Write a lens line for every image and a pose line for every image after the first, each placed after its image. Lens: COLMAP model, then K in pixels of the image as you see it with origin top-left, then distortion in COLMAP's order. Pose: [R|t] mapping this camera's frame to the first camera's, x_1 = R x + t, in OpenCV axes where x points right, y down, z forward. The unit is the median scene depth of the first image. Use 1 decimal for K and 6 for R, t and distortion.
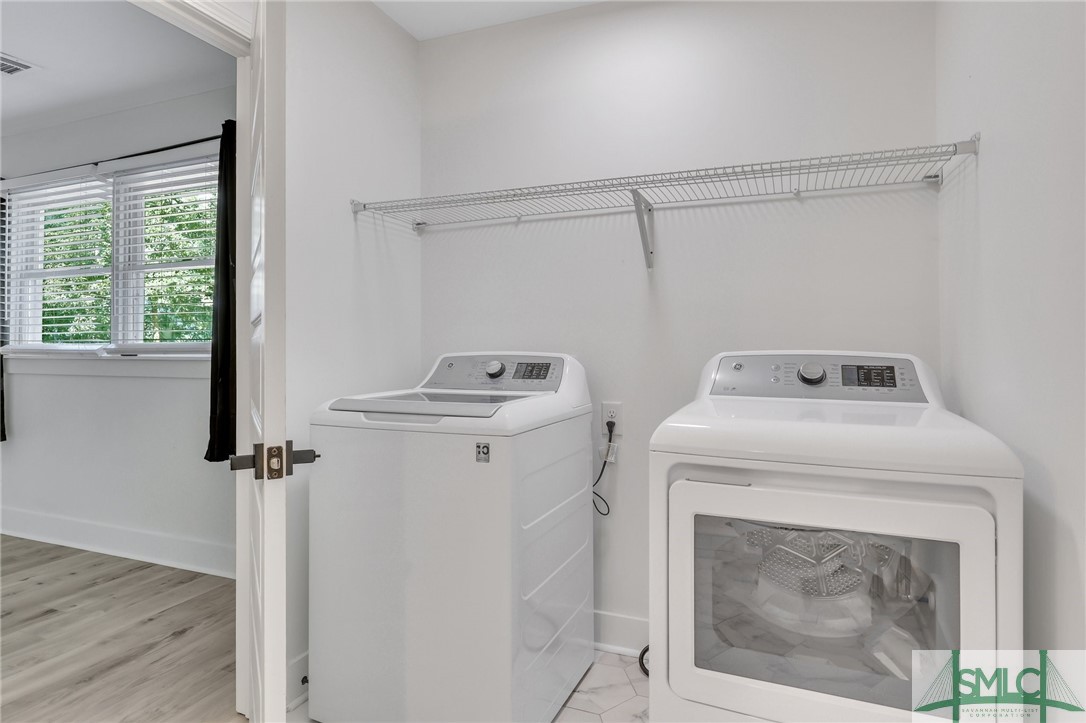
lens RADIAL K [[595.3, 0, 546.8], [0, 595.3, 355.6], [0, 0, 1]] dist [-0.001131, -0.000115]
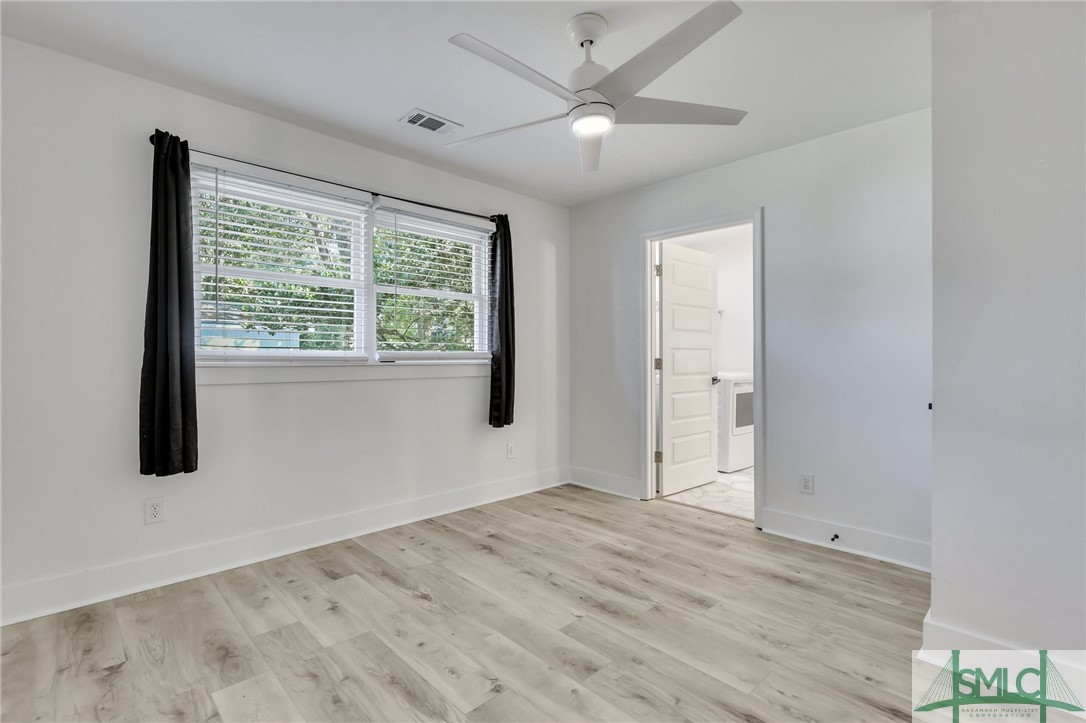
lens RADIAL K [[493.3, 0, 543.6], [0, 493.3, 354.1], [0, 0, 1]] dist [0.001465, -0.001081]
pose [[0.412705, 0.005395, 0.910849, -1.887415], [0.002652, 0.999971, -0.007125, -0.009700], [-0.910861, 0.005356, 0.412679, 0.375792]]
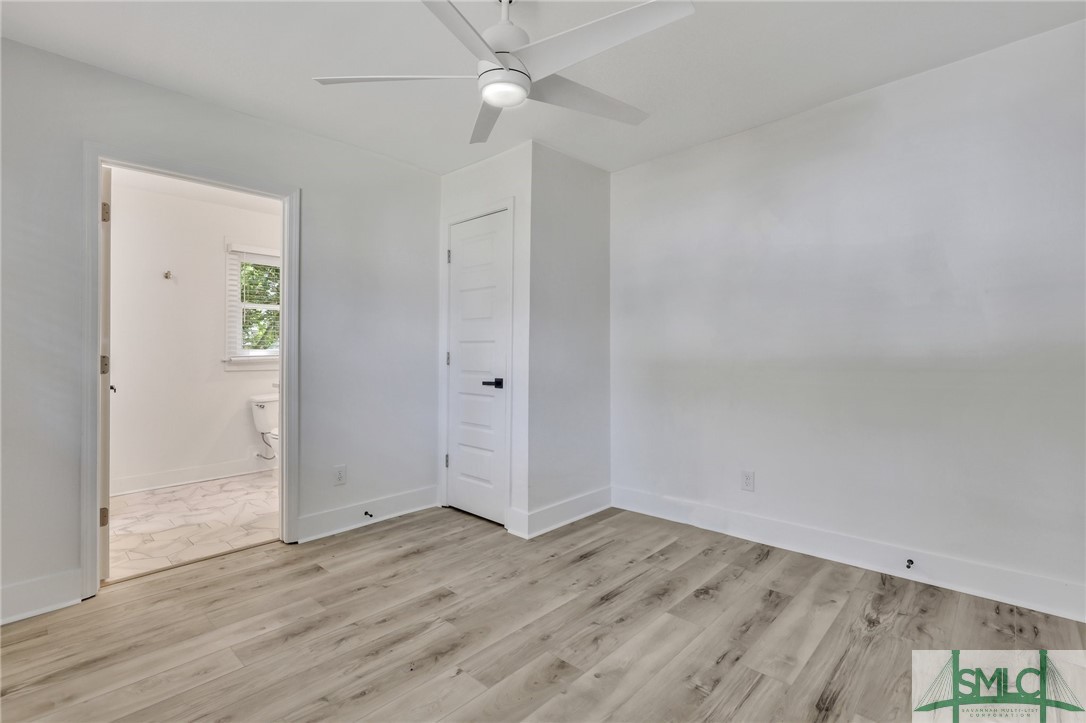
lens RADIAL K [[493.3, 0, 539.3], [0, 493.3, 360.0], [0, 0, 1]] dist [0.001465, -0.001081]
pose [[-0.926545, -0.003038, 0.376171, -1.460694], [0.004437, 0.999810, 0.019003, -0.014395], [-0.376157, 0.019276, -0.926355, 1.242833]]
